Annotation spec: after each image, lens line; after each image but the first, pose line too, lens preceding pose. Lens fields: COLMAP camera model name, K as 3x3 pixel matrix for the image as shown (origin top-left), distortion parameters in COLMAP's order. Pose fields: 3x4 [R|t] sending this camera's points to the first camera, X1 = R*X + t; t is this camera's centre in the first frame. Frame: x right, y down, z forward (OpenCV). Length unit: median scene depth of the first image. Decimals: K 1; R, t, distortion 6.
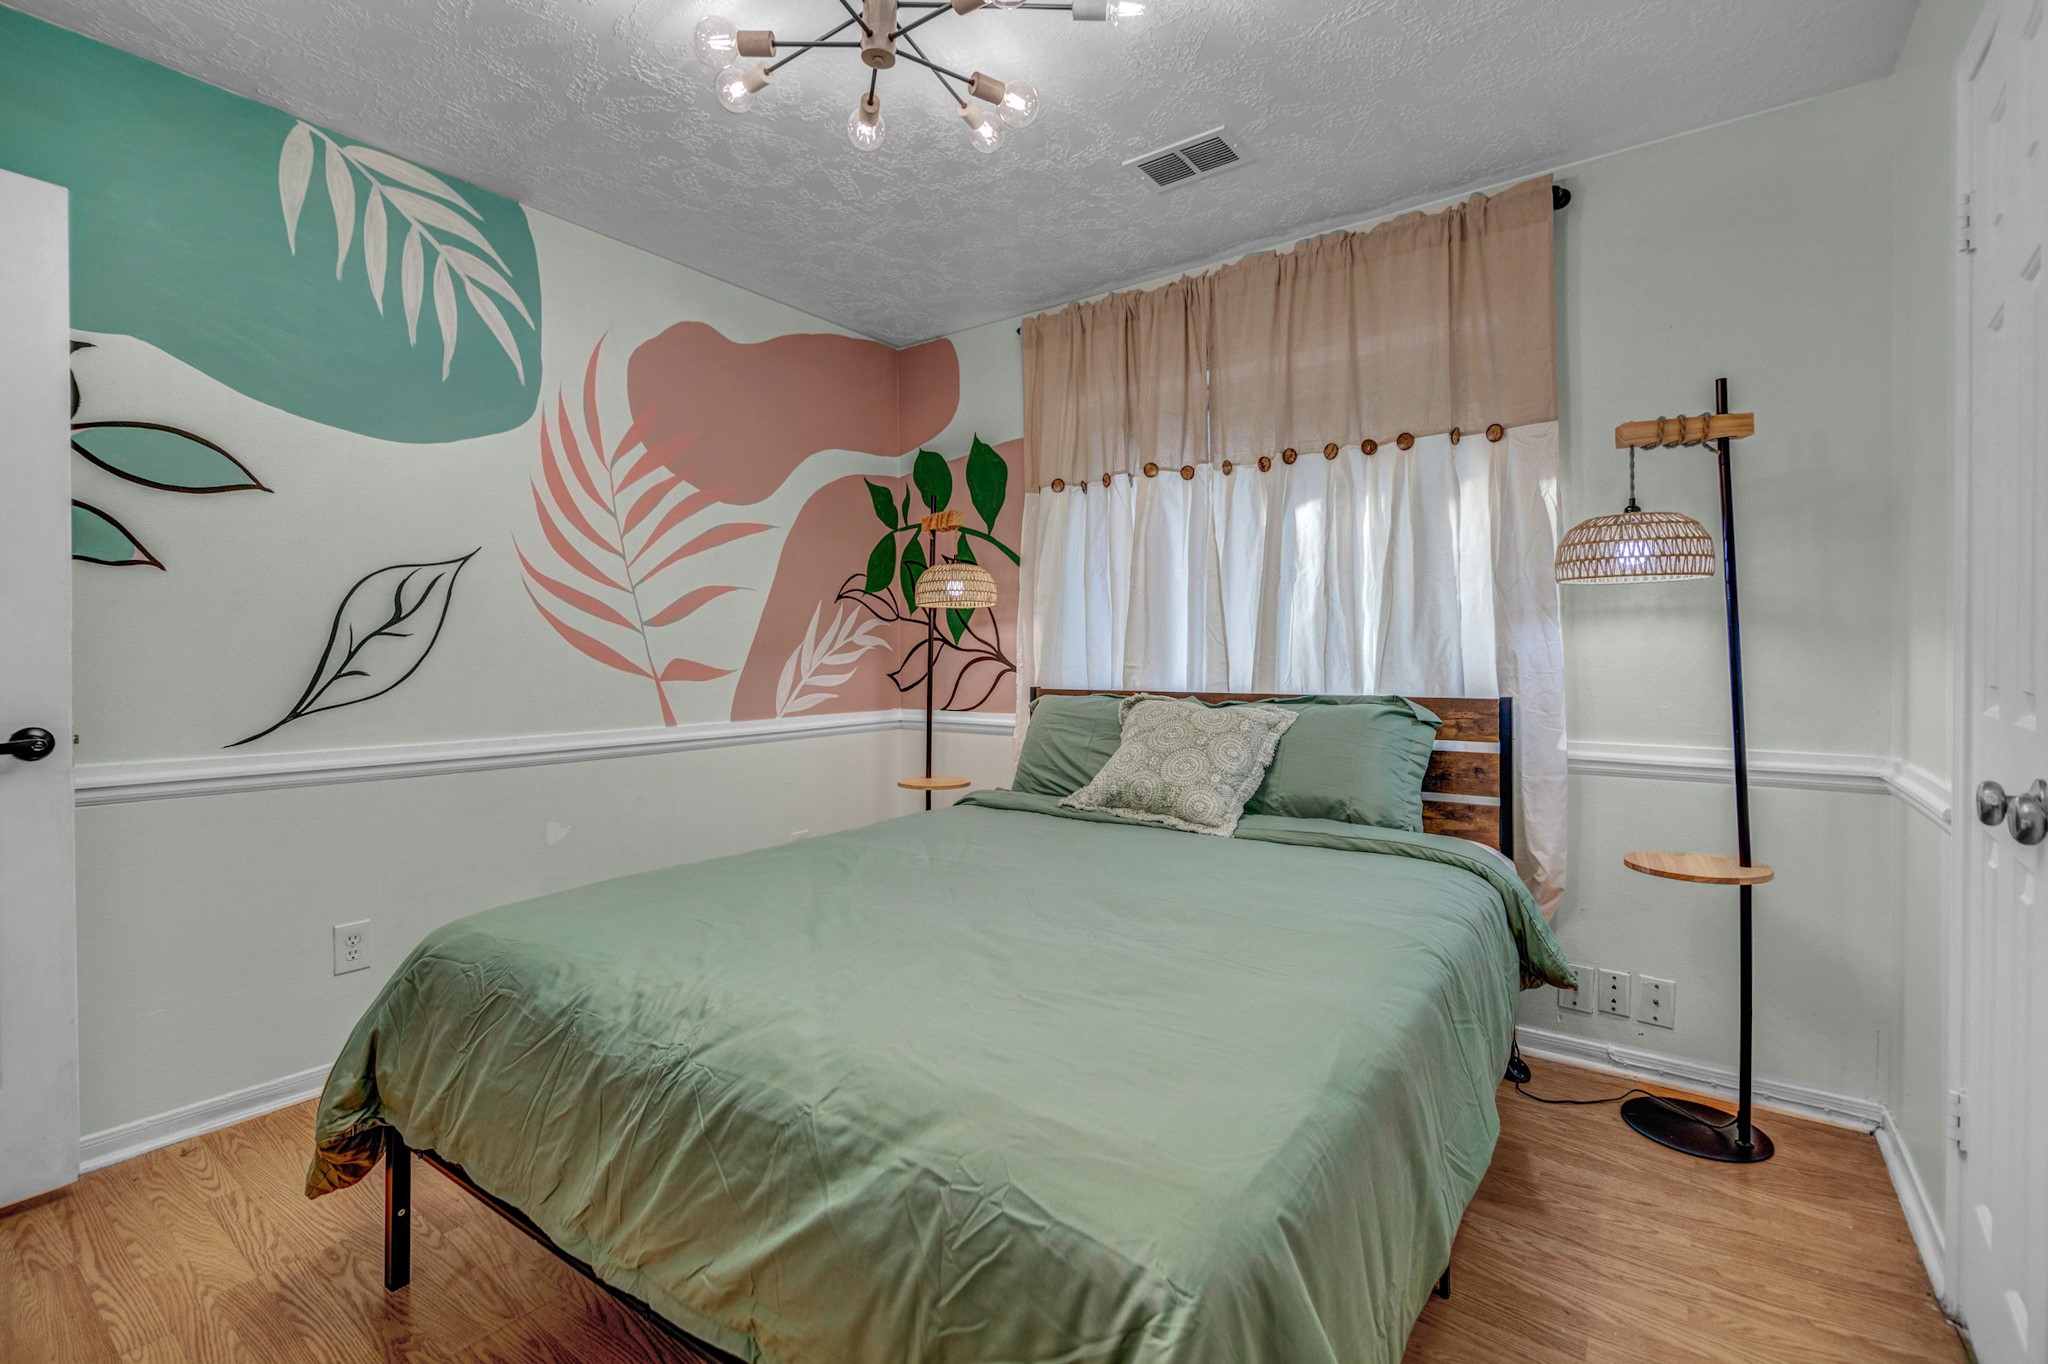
lens RADIAL K [[928.4, 0, 1012.3], [0, 928.4, 666.3], [0, 0, 1]] dist [-0.010609, -0.003617]
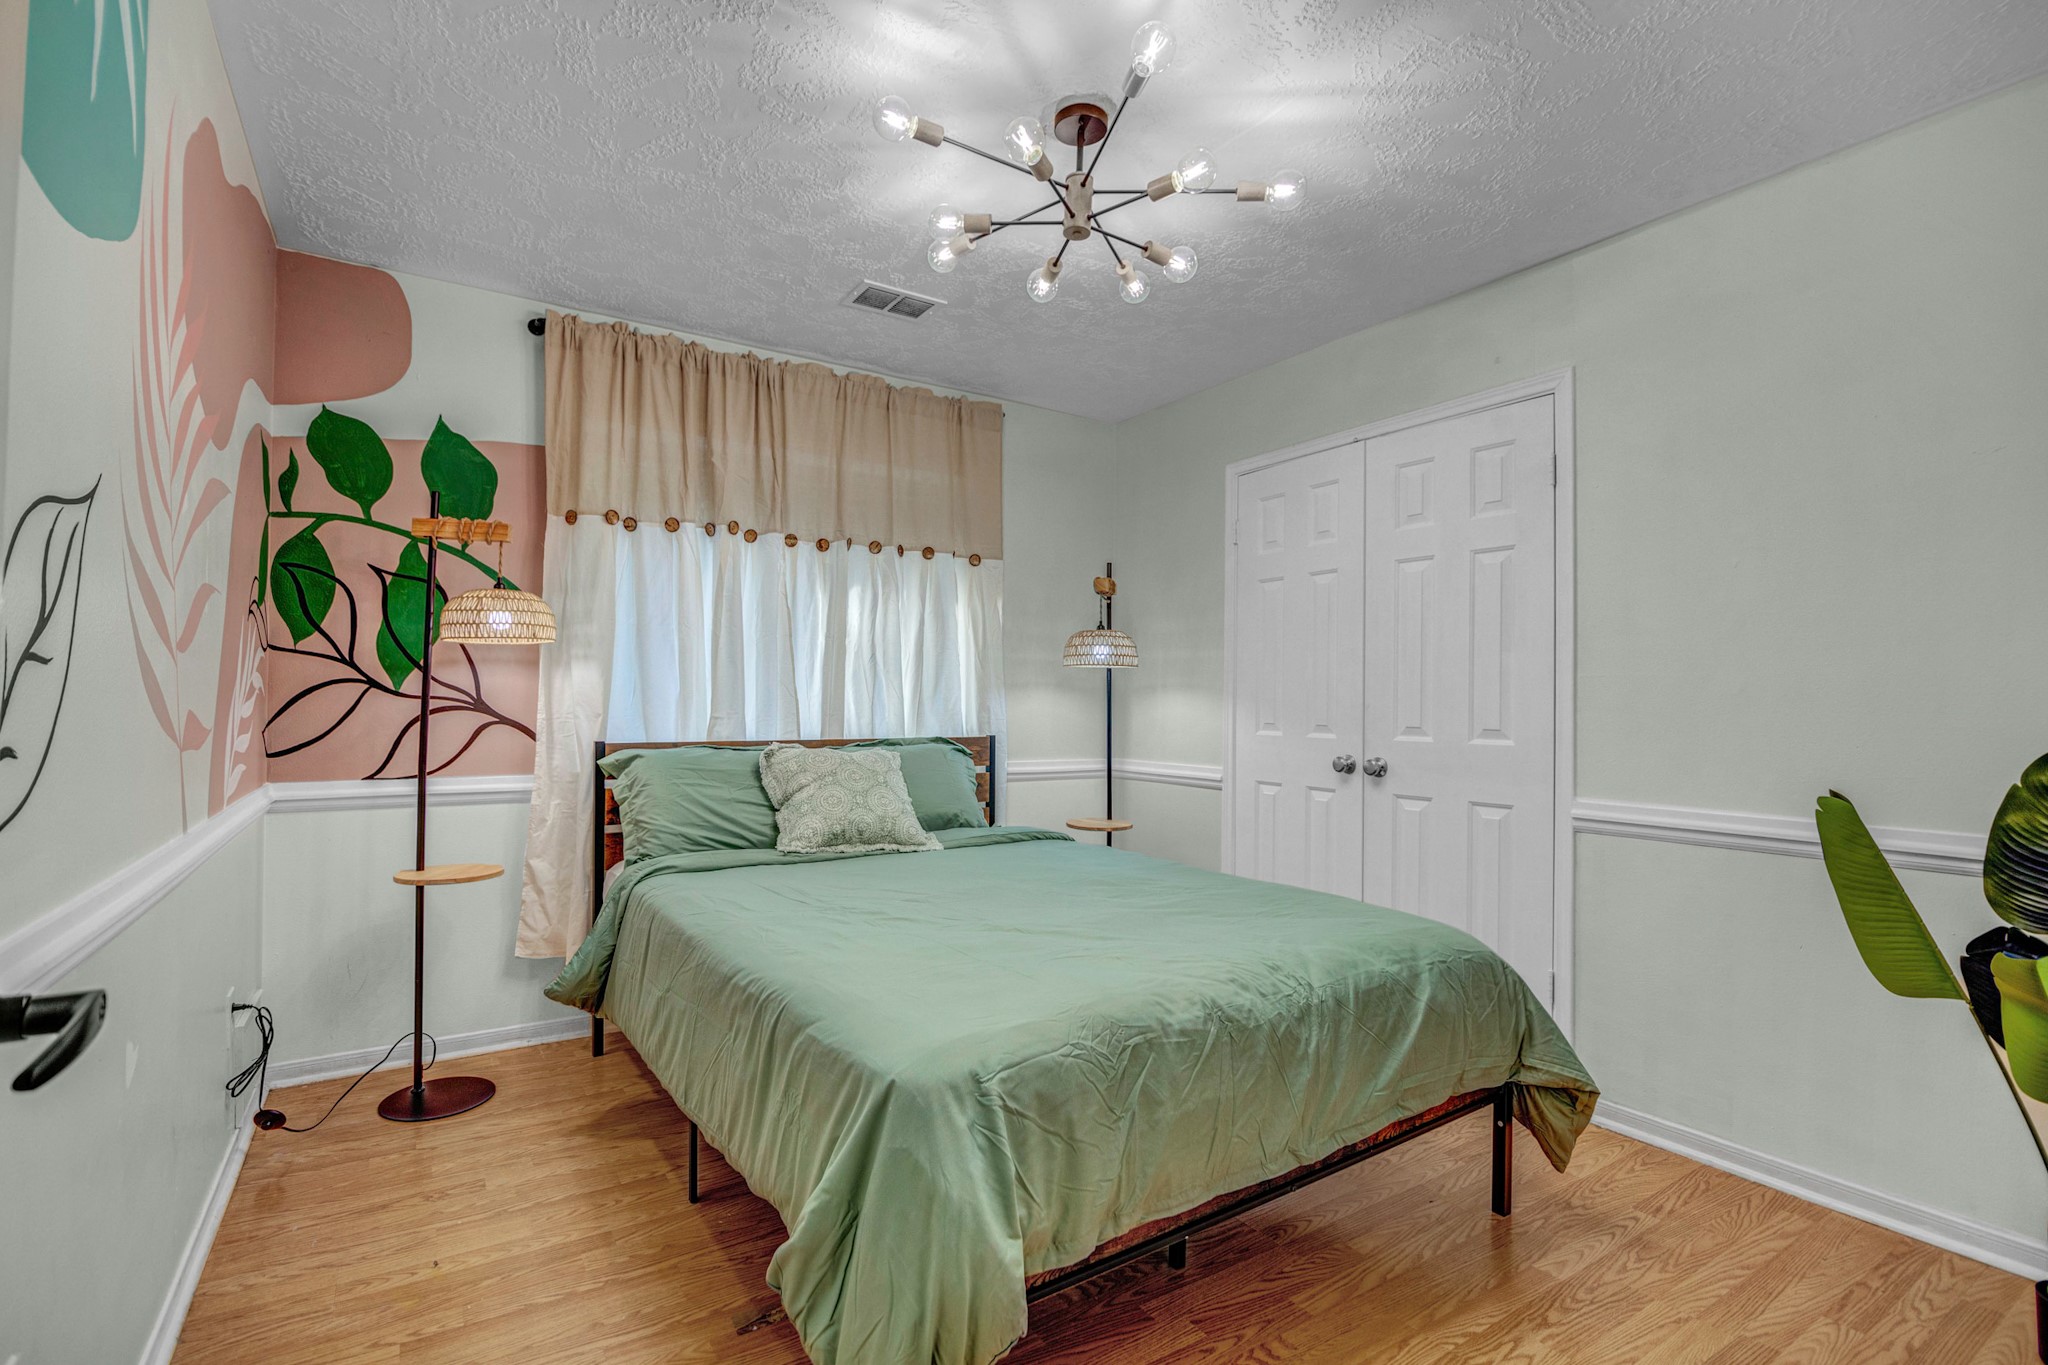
lens RADIAL K [[928.4, 0, 1017.5], [0, 928.4, 683.9], [0, 0, 1]] dist [-0.010609, -0.003617]
pose [[0.344726, 0.025086, 0.938368, -1.543105], [0.001961, 0.999621, -0.027444, -0.016813], [-0.938701, 0.011301, 0.344546, 0.749383]]
